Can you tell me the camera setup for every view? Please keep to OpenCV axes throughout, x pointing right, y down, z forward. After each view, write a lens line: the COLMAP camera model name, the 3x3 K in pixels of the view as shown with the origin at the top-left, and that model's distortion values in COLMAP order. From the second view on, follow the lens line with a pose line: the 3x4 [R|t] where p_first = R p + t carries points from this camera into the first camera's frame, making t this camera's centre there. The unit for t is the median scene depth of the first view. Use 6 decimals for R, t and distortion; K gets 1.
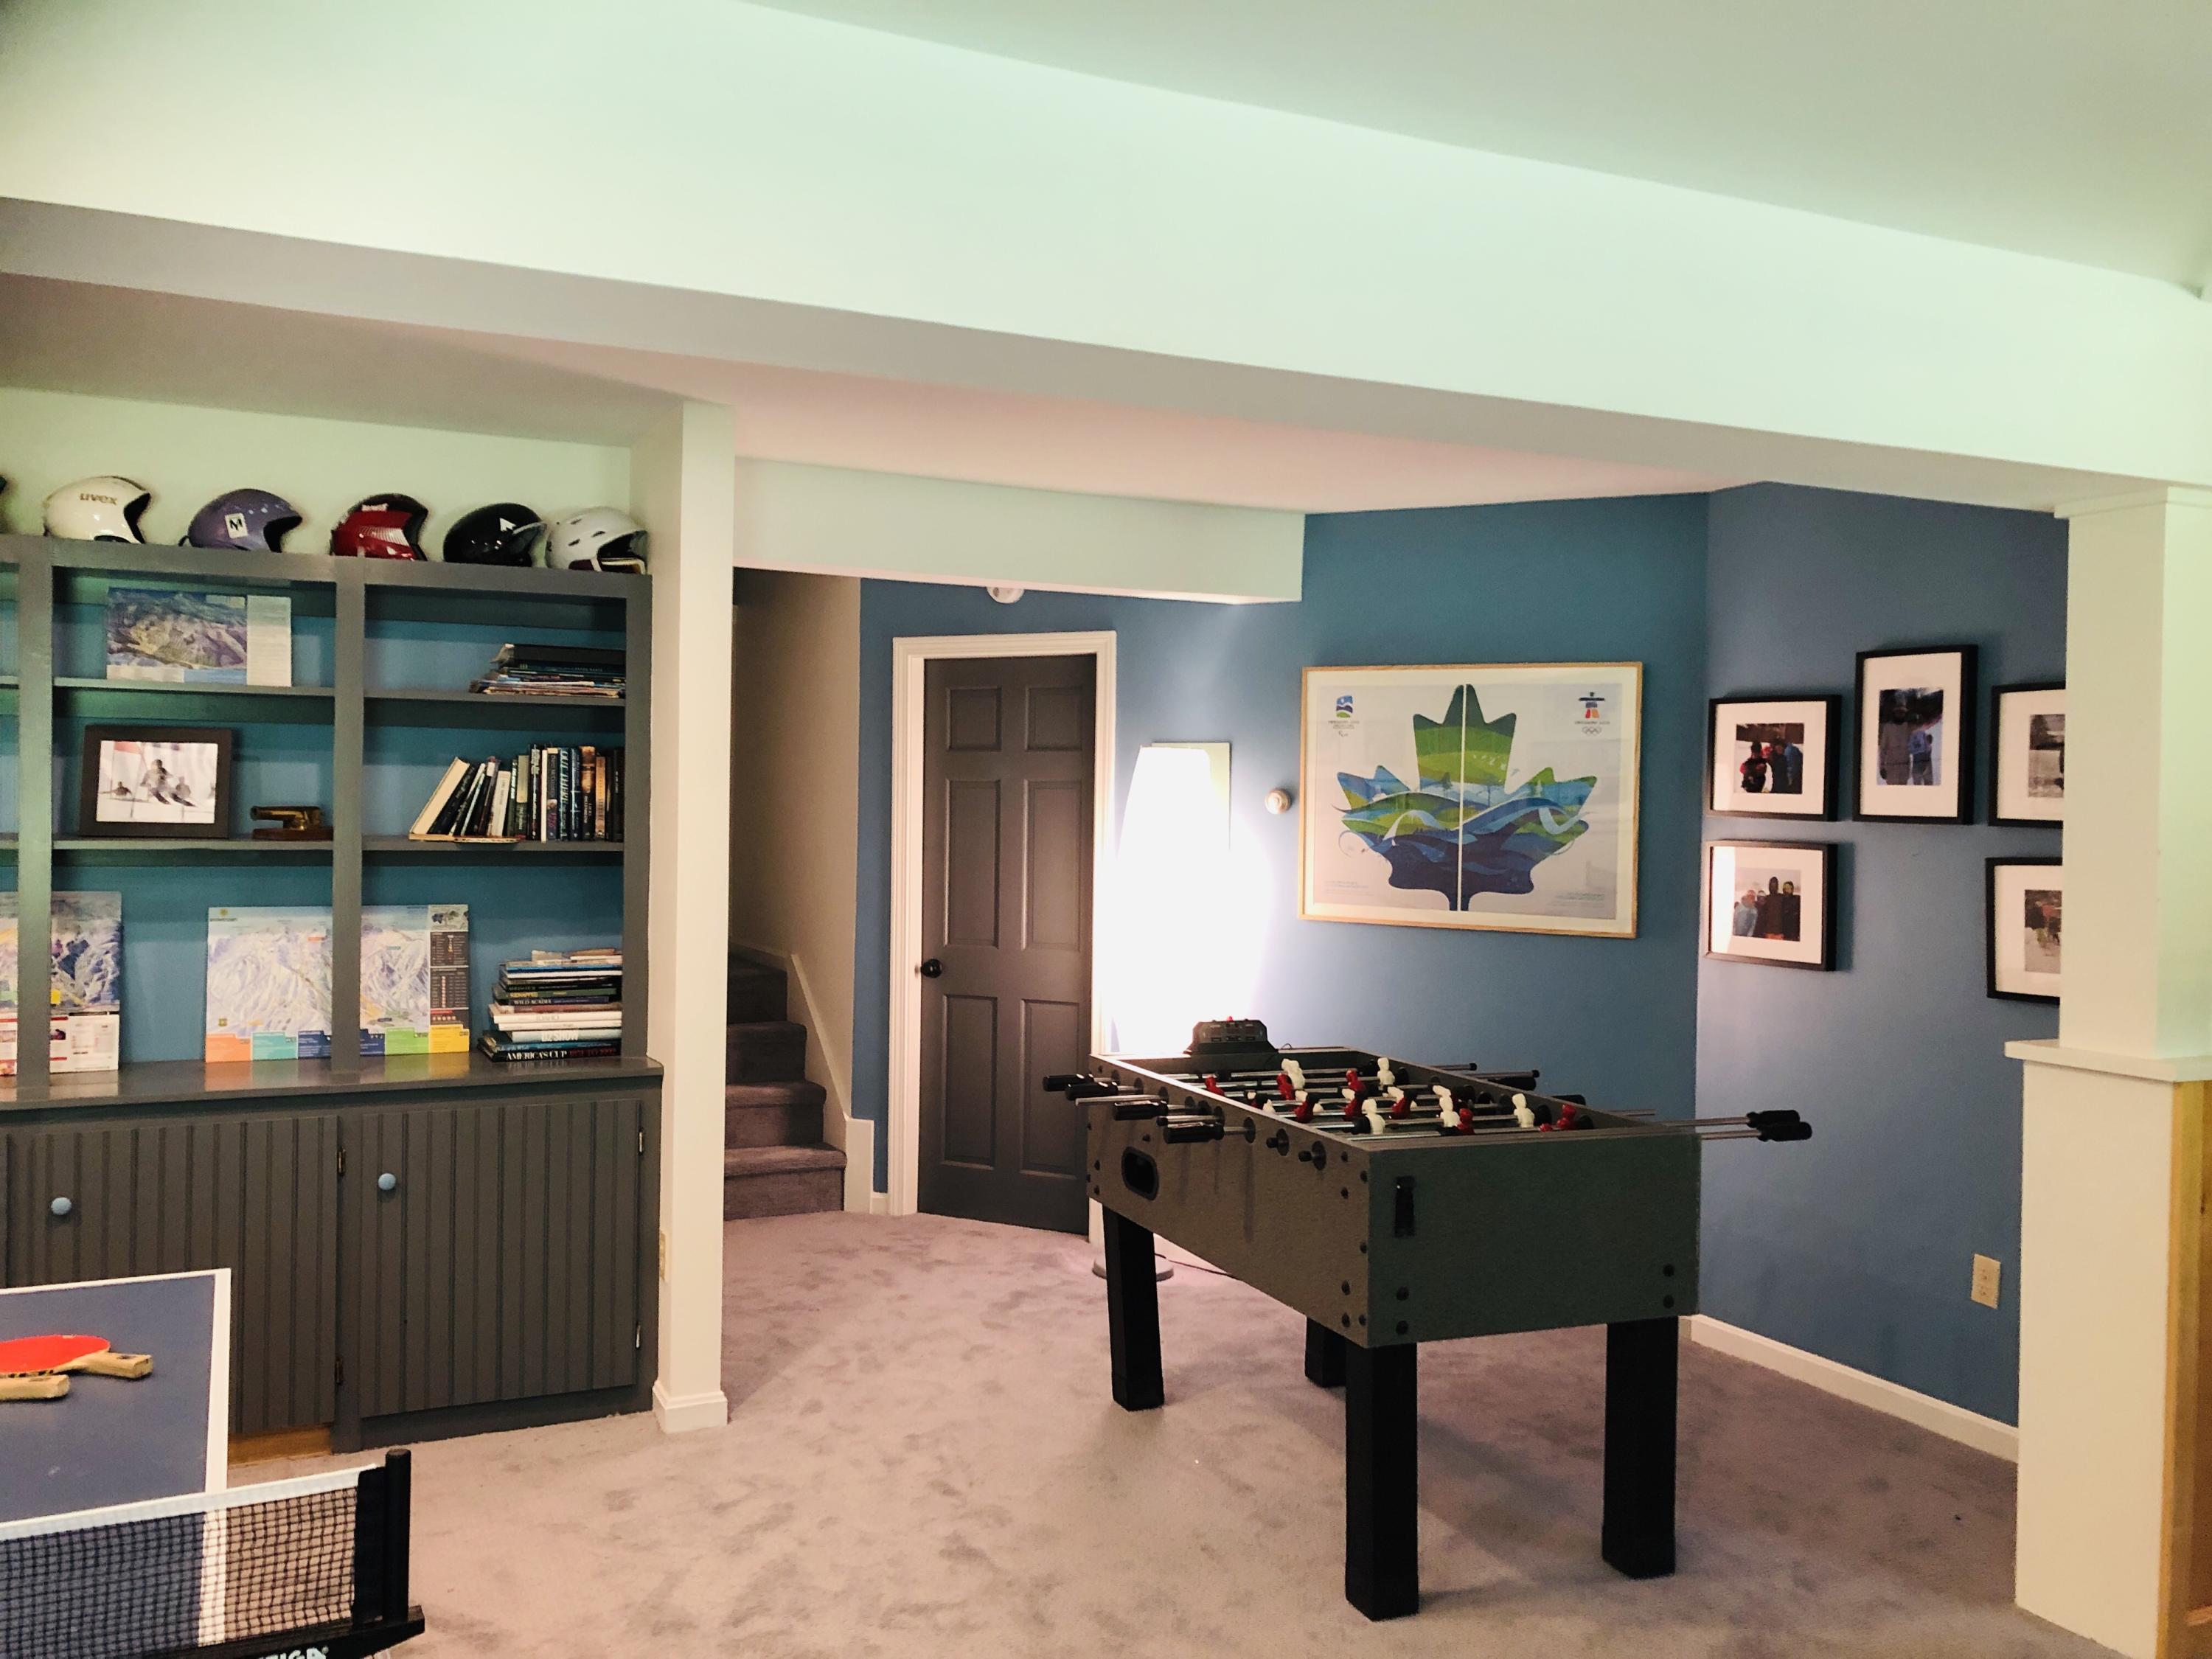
lens RADIAL K [[1813.4, 0, 1100.3], [0, 1813.4, 827.6], [0, 0, 1]] dist [0.036578, -0.030685]
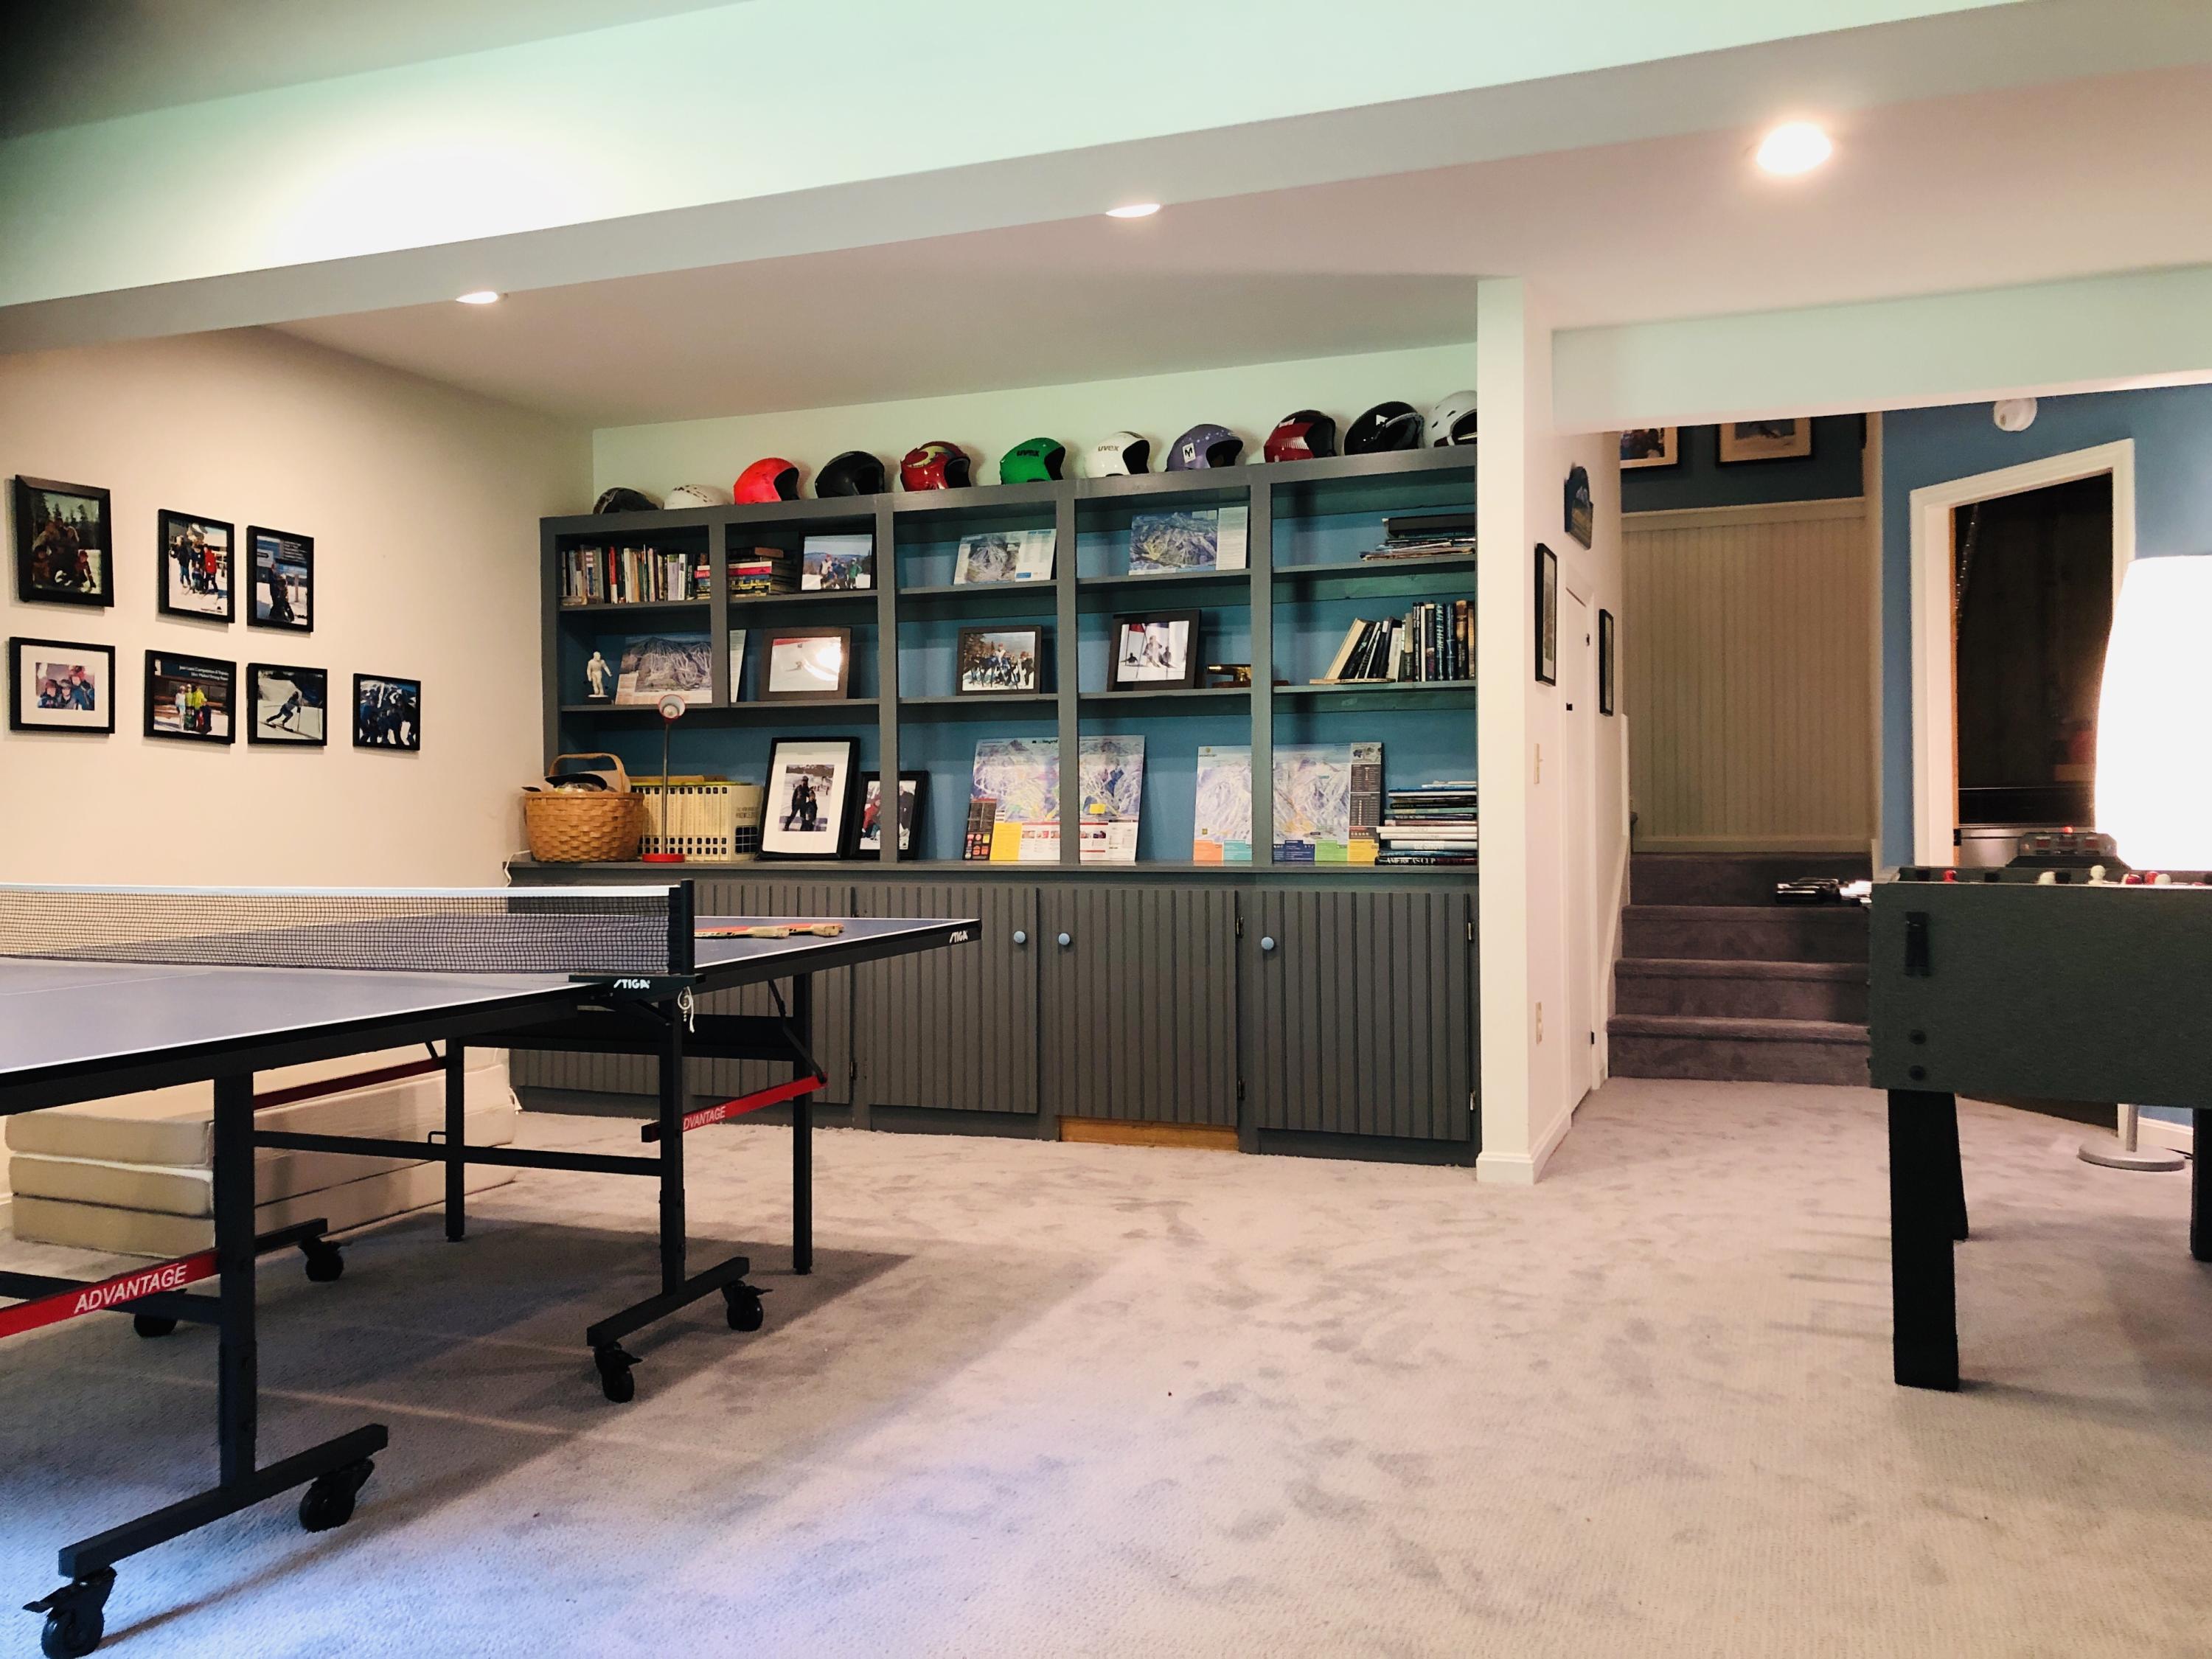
lens RADIAL K [[1813.4, 0, 1096.3], [0, 1813.4, 831.4], [0, 0, 1]] dist [0.036578, -0.030685]
pose [[0.682932, -0.013313, -0.730360, 0.430573], [0.008350, 0.999911, -0.010418, 0.120044], [0.730434, 0.001016, 0.682983, 0.041246]]
